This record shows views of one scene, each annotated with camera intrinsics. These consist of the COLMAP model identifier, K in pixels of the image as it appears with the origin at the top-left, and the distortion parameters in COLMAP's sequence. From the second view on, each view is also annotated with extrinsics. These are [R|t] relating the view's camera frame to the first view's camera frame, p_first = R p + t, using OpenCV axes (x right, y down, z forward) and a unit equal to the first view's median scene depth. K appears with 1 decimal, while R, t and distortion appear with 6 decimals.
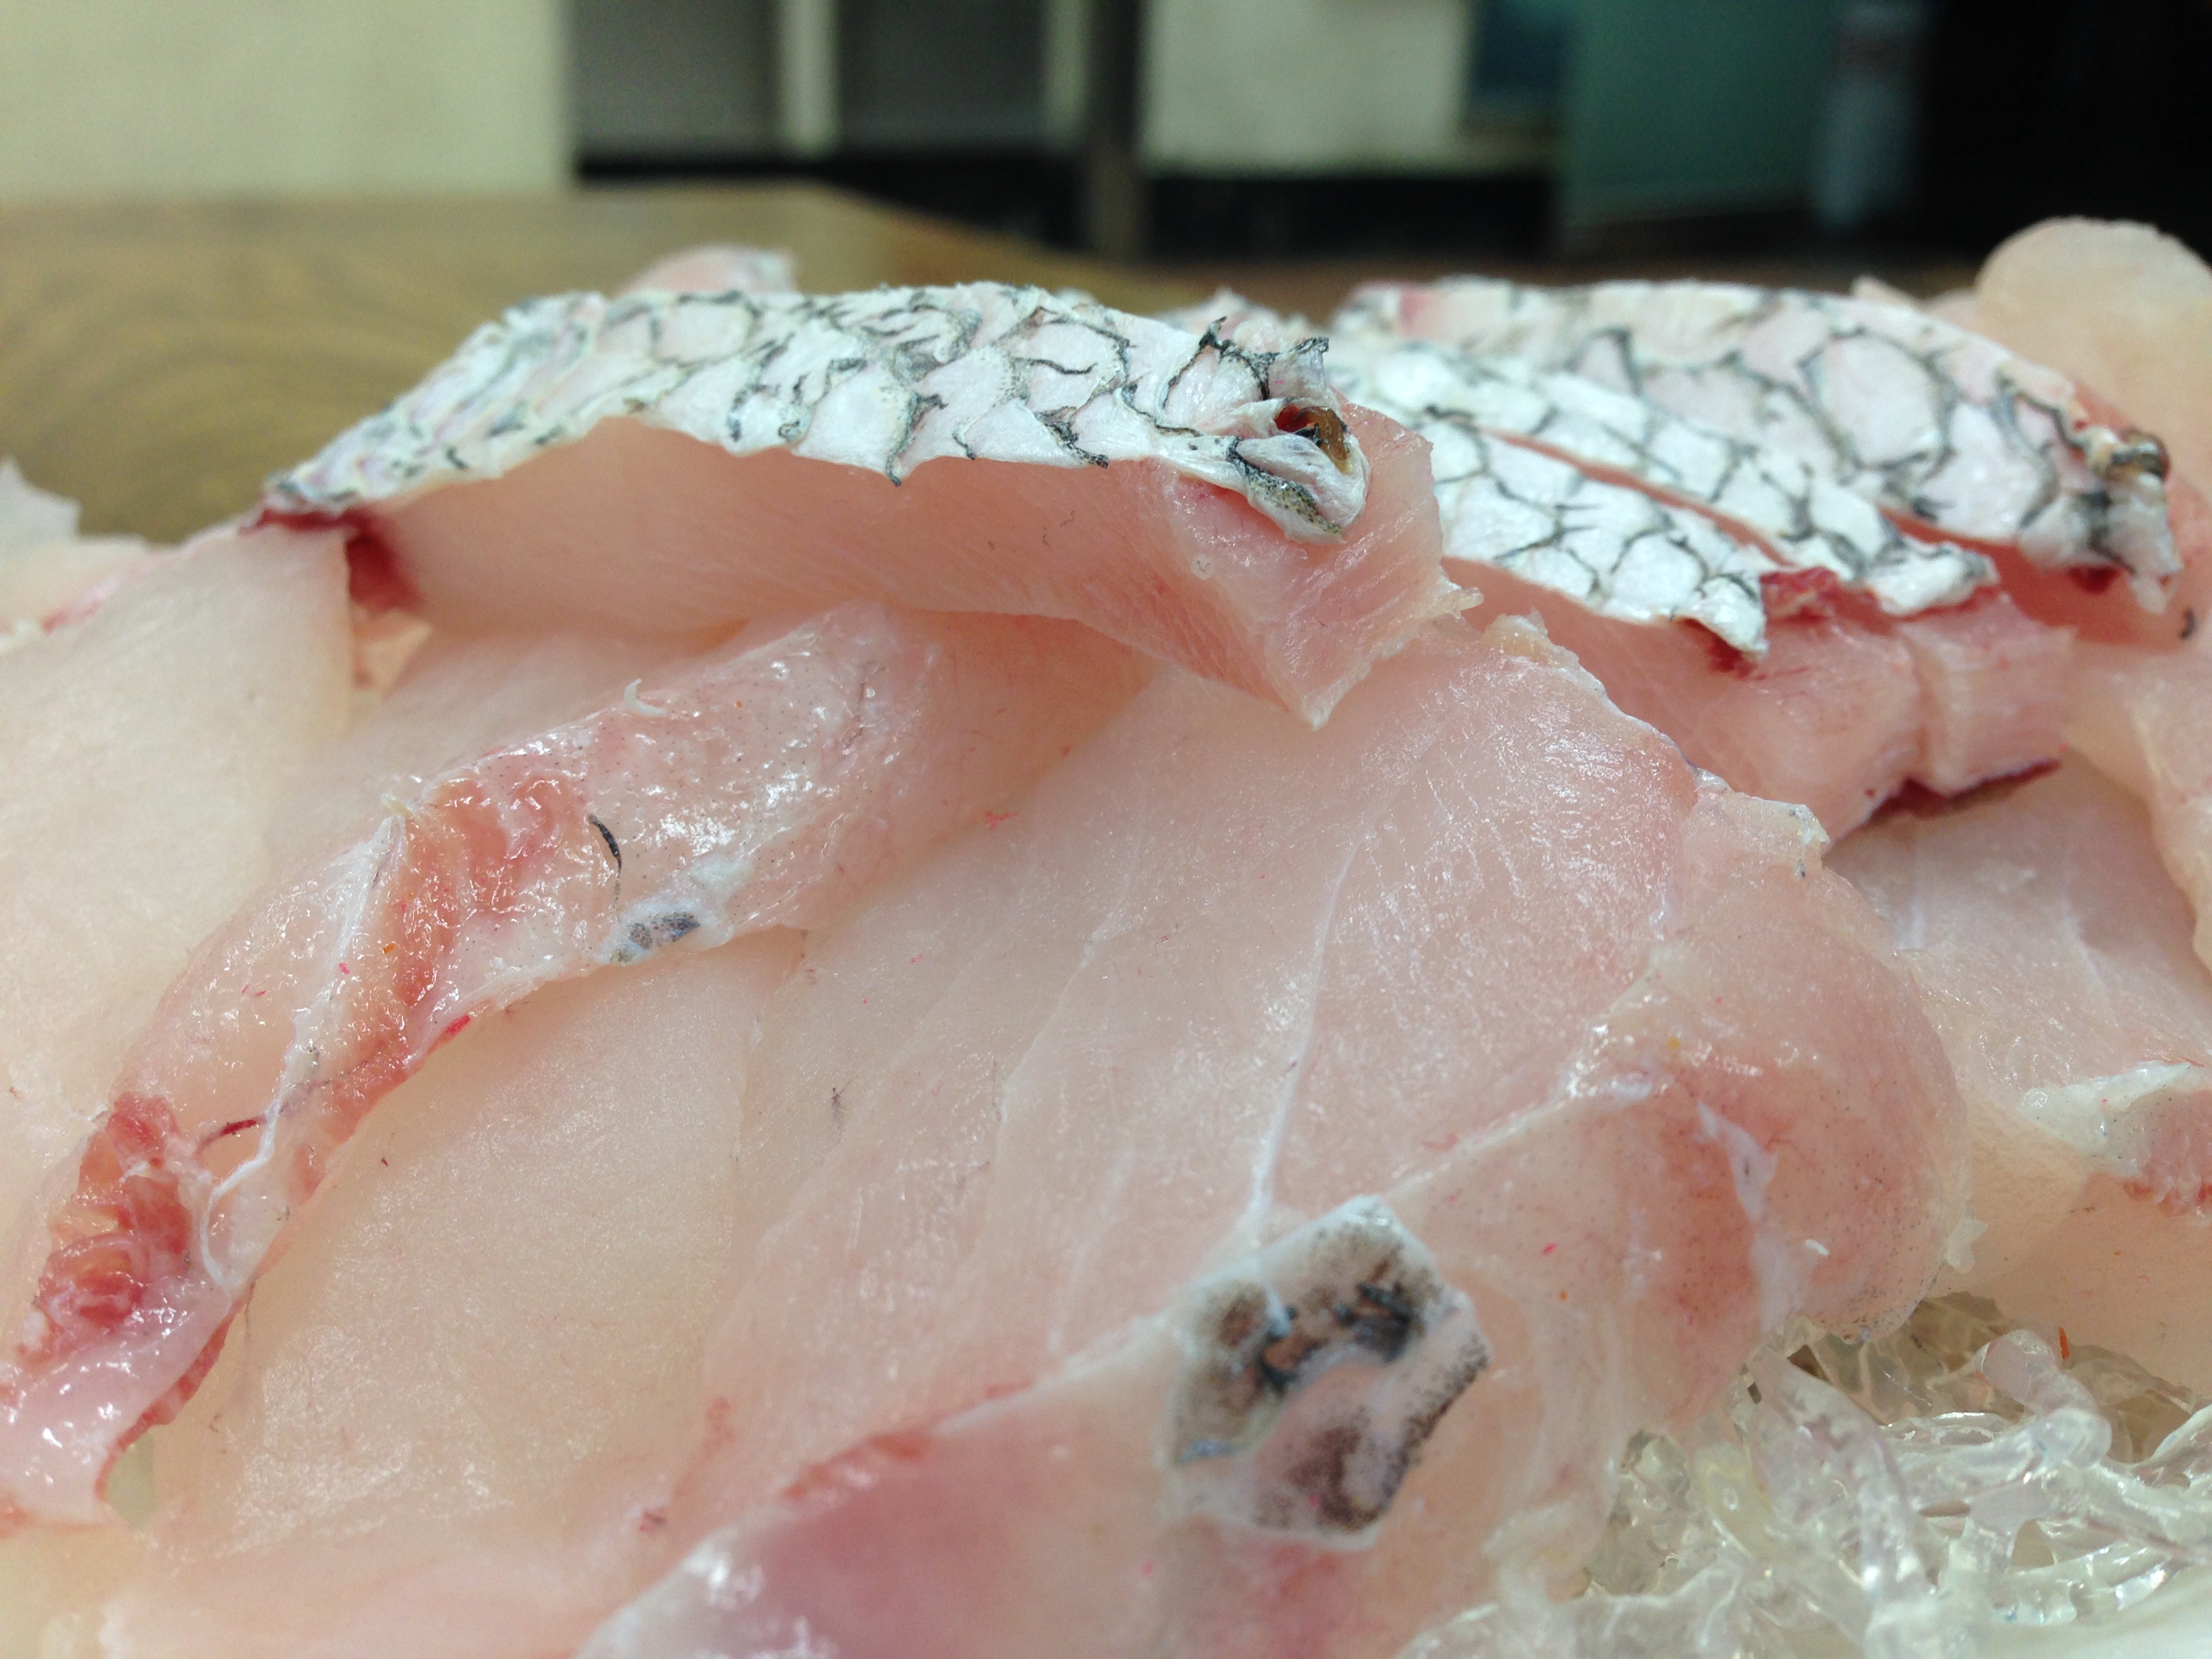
lens RADIAL K [[2152.9, 0, 1106.0], [0, 2152.9, 829.5], [0, 0, 1]] dist [0.163432, -0.469957]
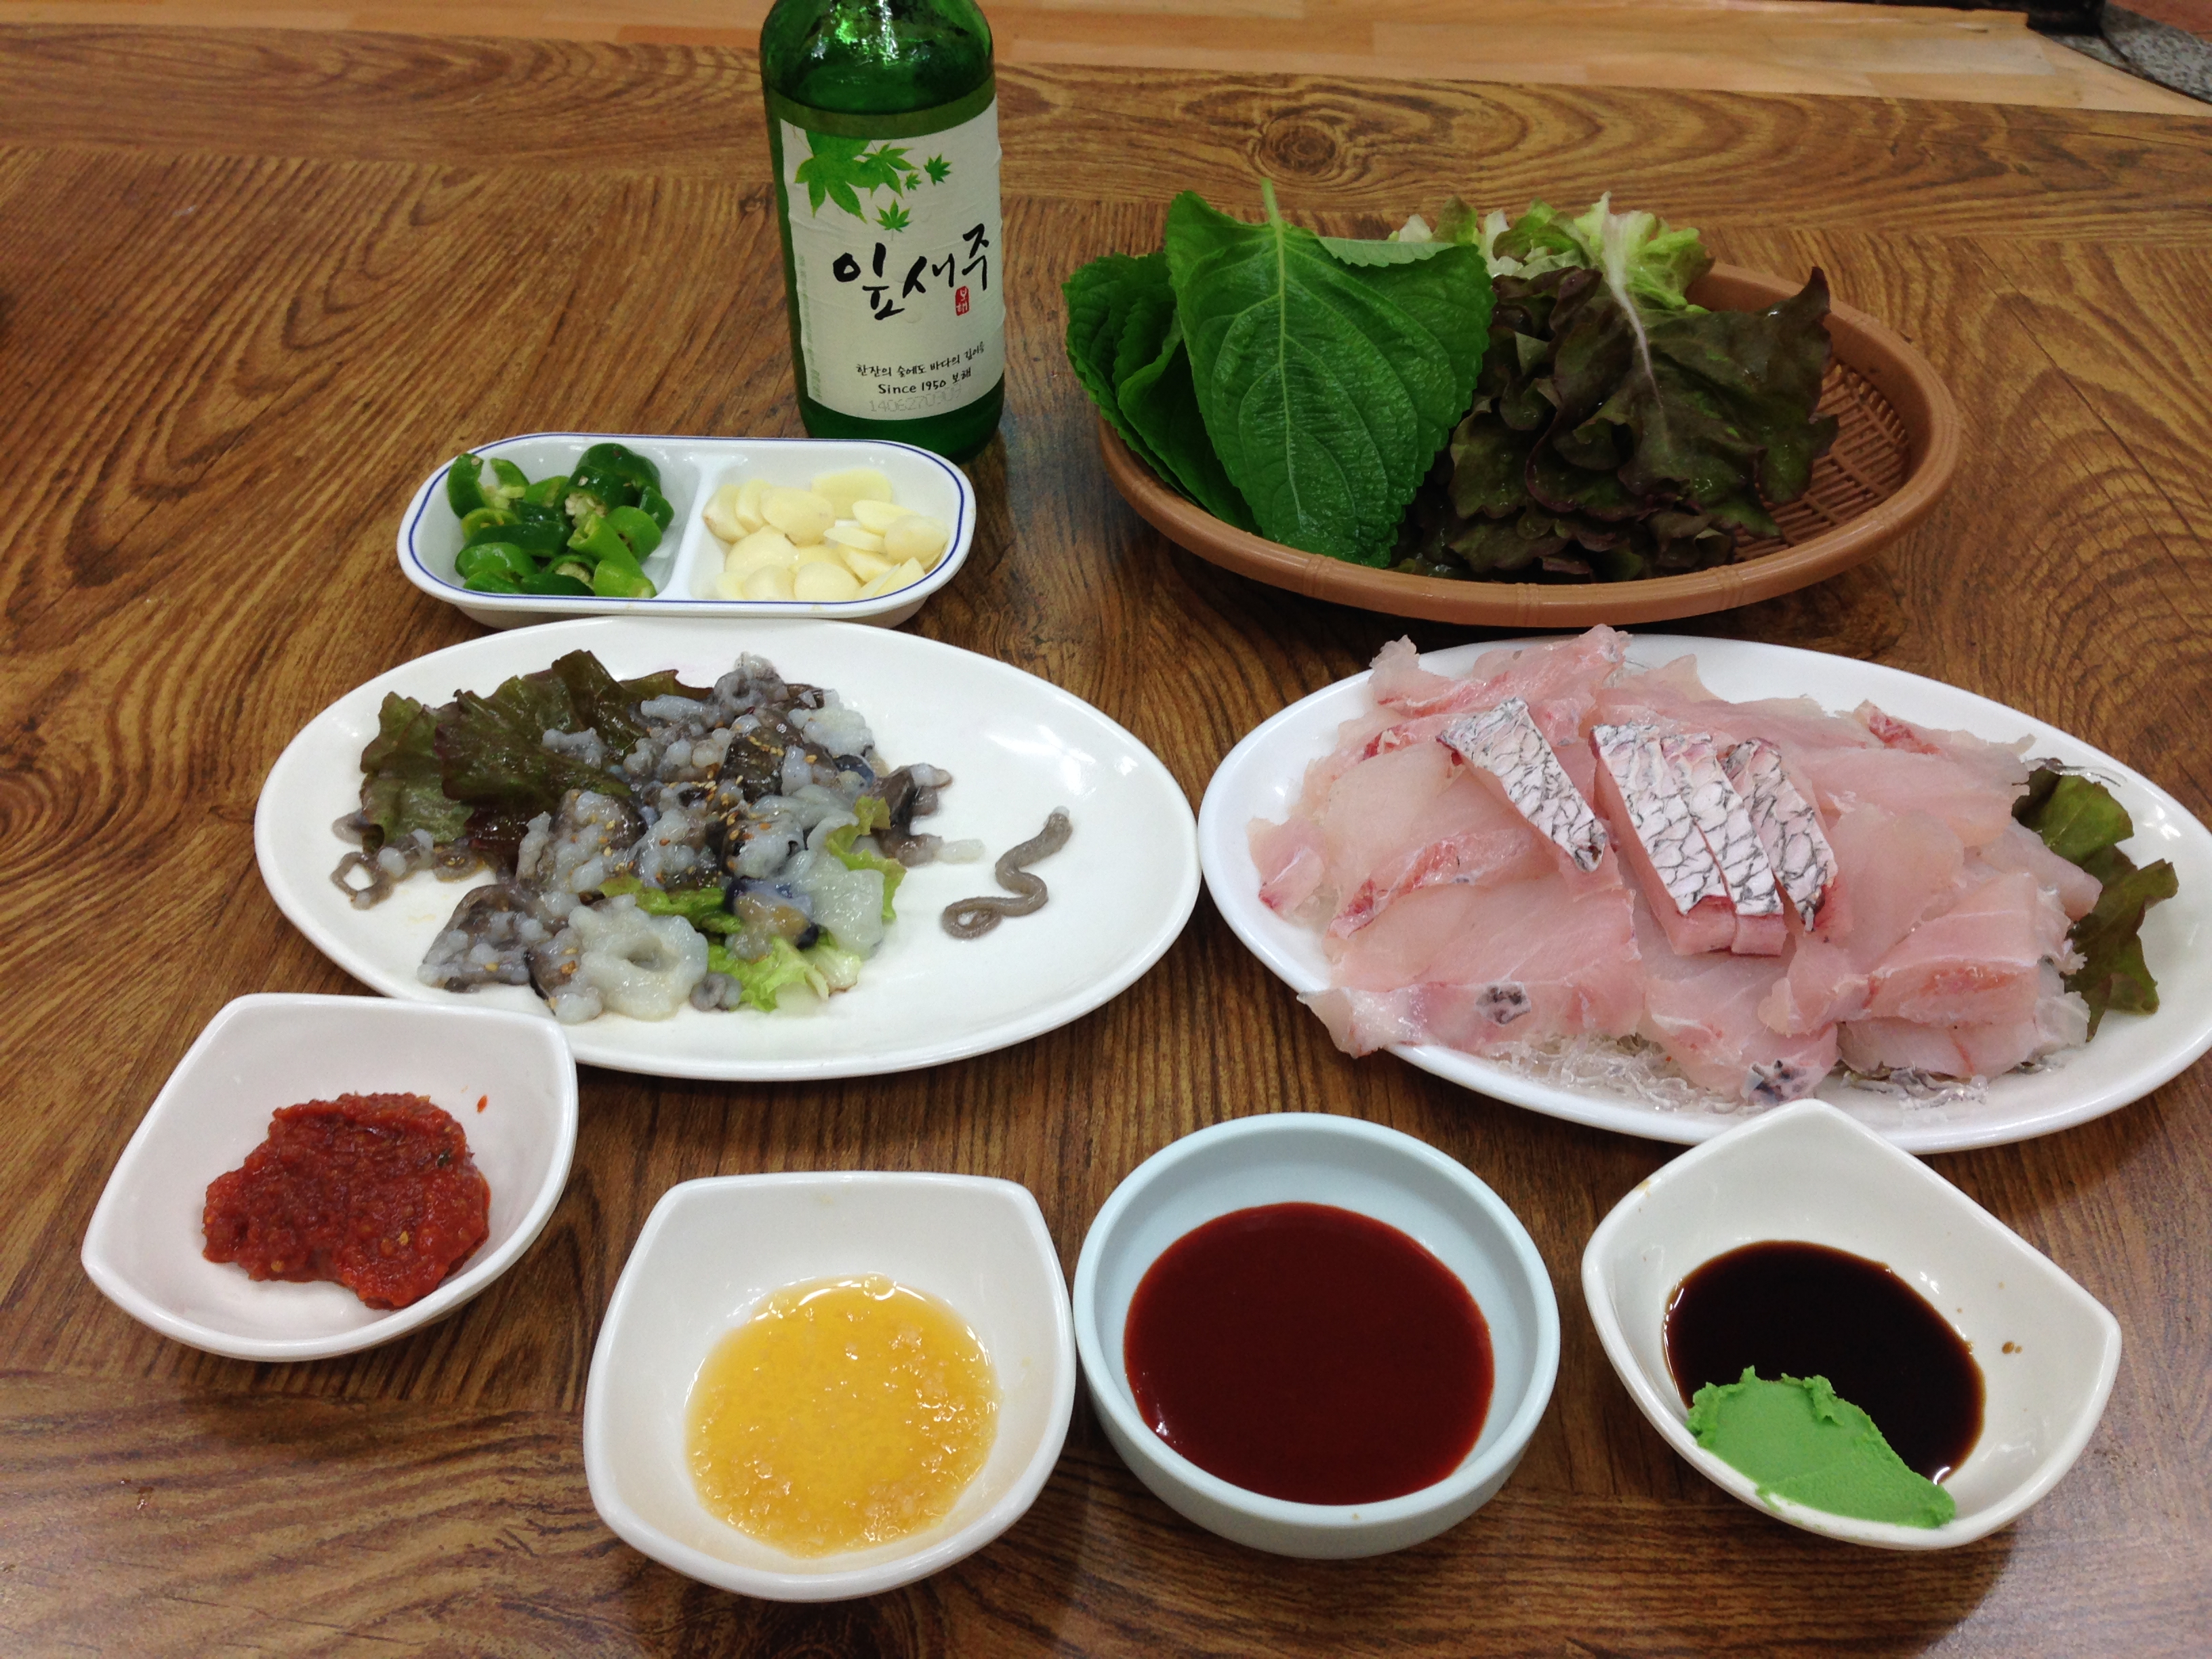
lens RADIAL K [[2152.9, 0, 1106.0], [0, 2152.9, 829.5], [0, 0, 1]] dist [0.163432, -0.469957]
pose [[0.785096, 0.395353, -0.476781, 1.658483], [-0.224941, 0.899219, 0.375243, -1.937564], [0.577084, -0.187354, 0.794904, -3.880468]]
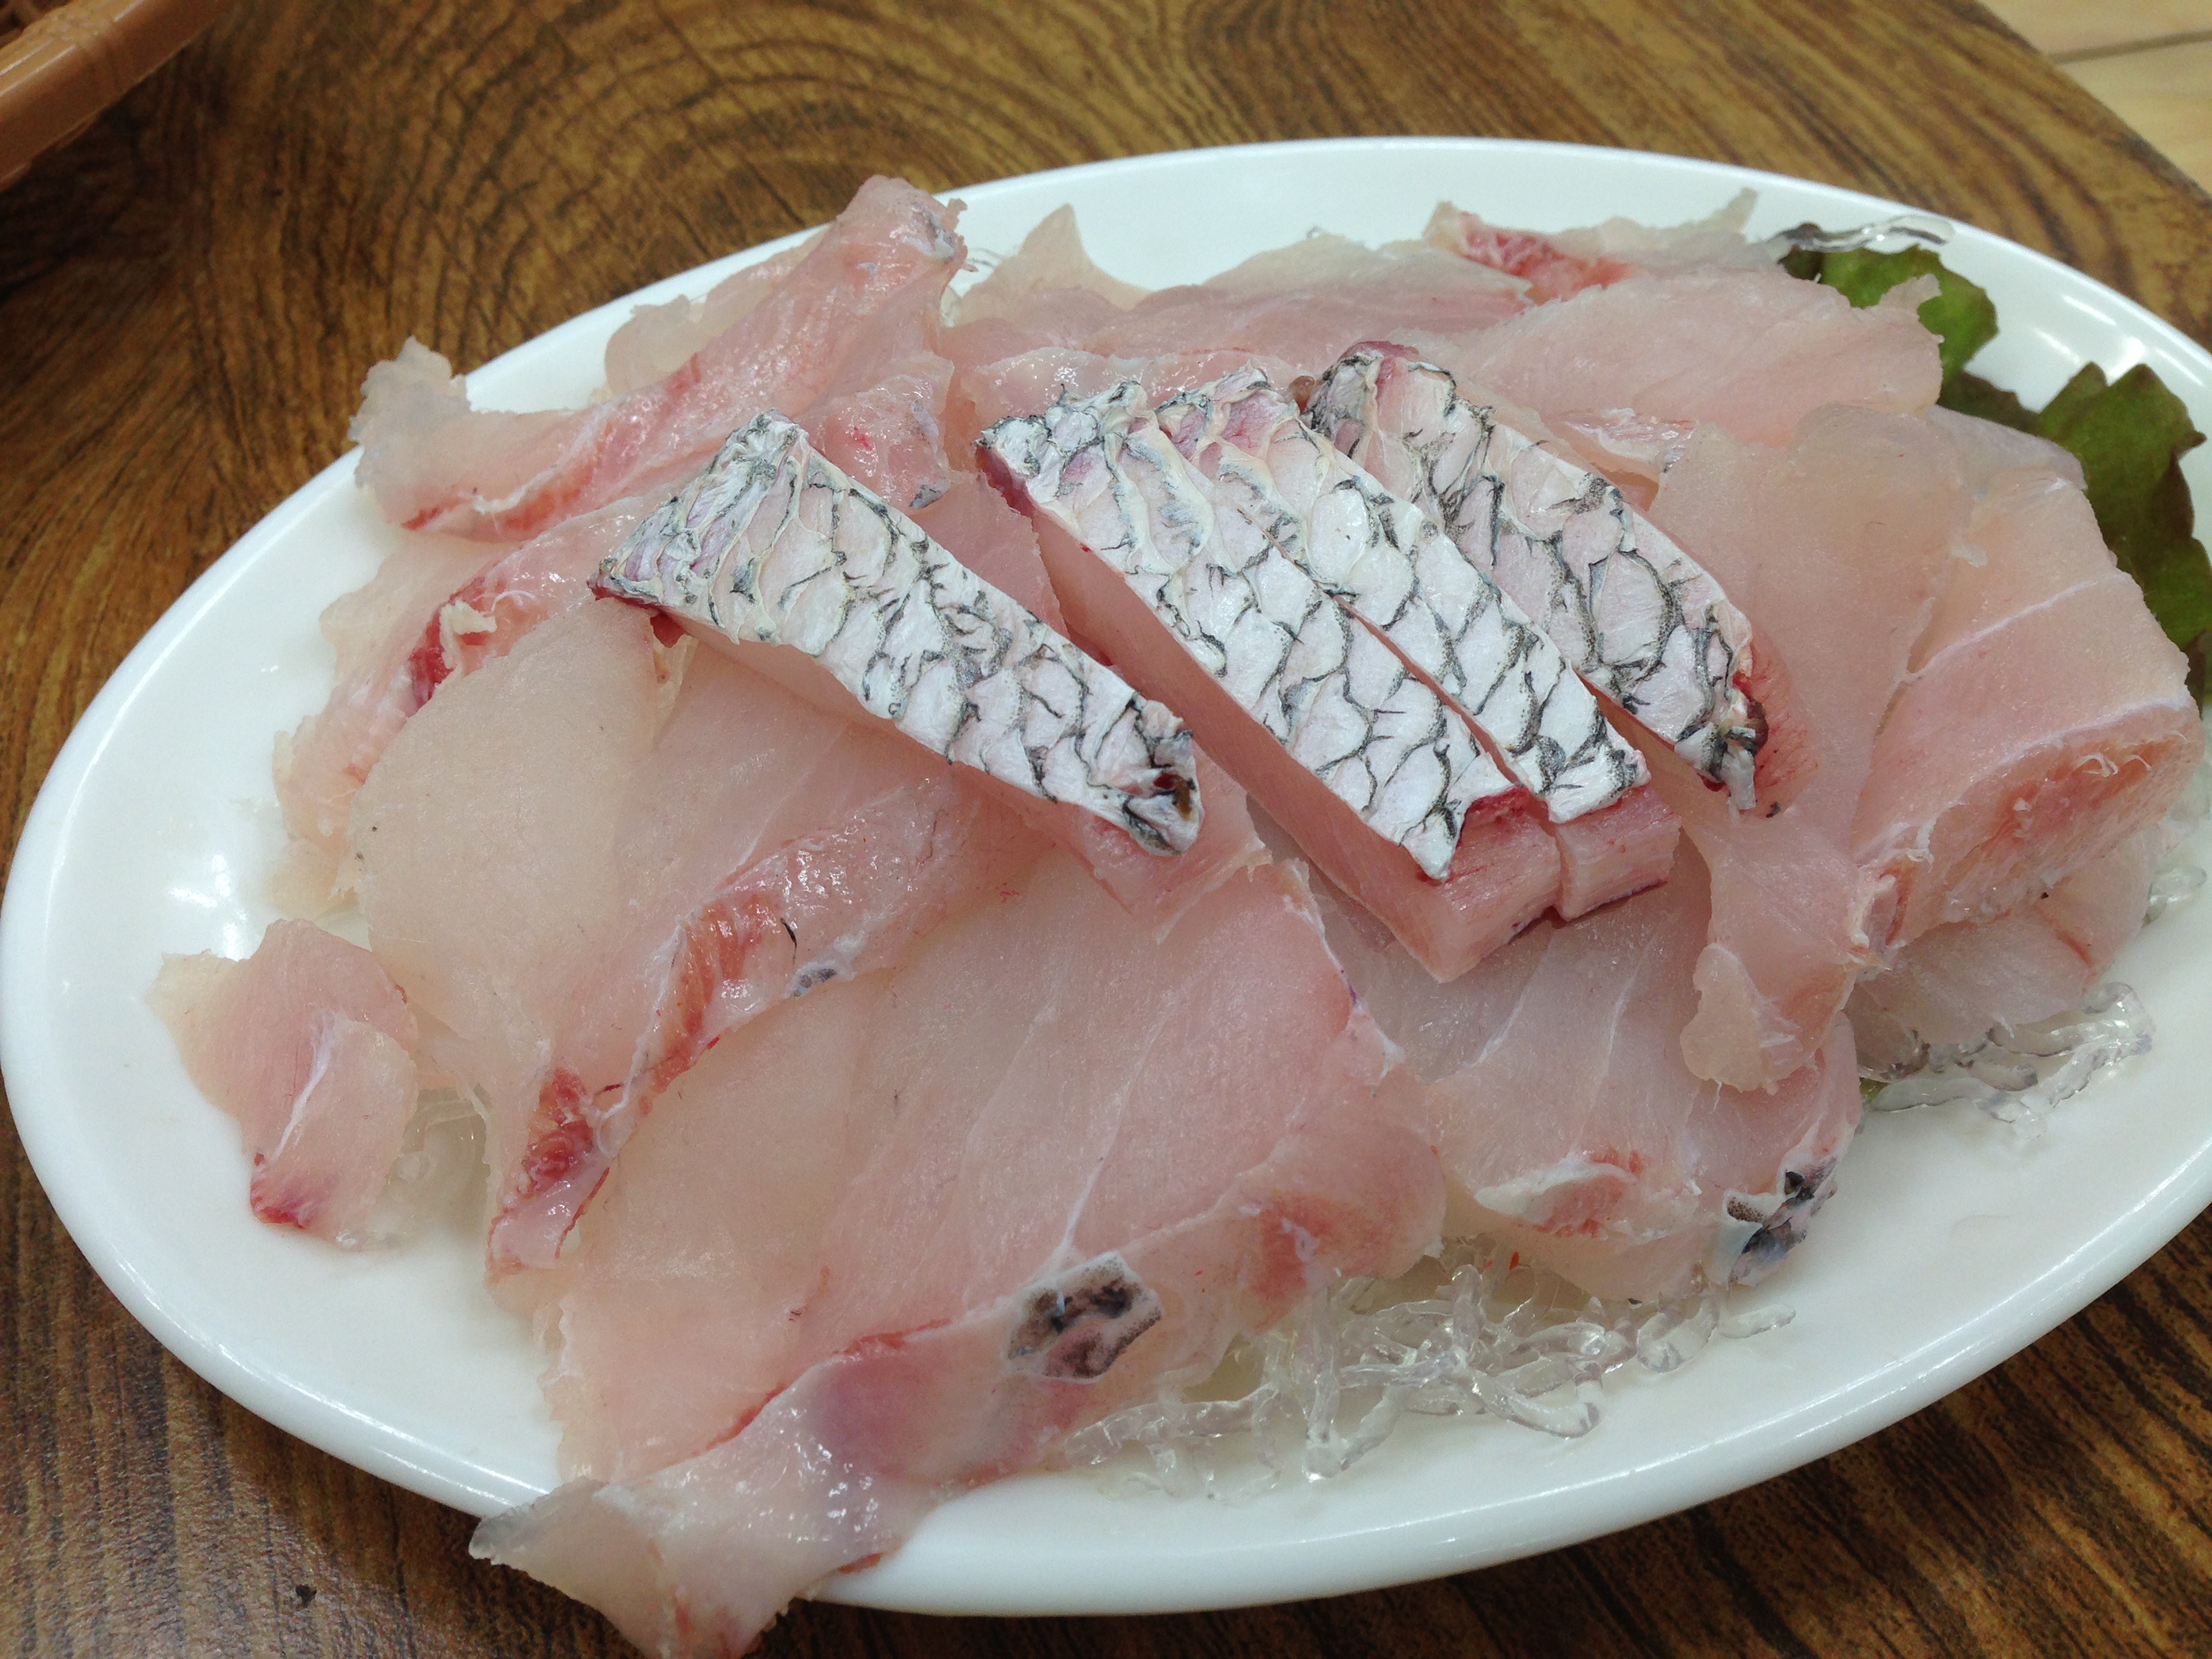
lens RADIAL K [[2066.1, 0, 1096.0], [0, 2066.1, 872.8], [0, 0, 1]] dist [0.066622, -0.004211]
pose [[0.986830, 0.128930, -0.097690, 0.204727], [-0.069797, 0.884192, 0.461880, -0.896516], [0.145927, -0.448979, 0.881546, -0.532223]]
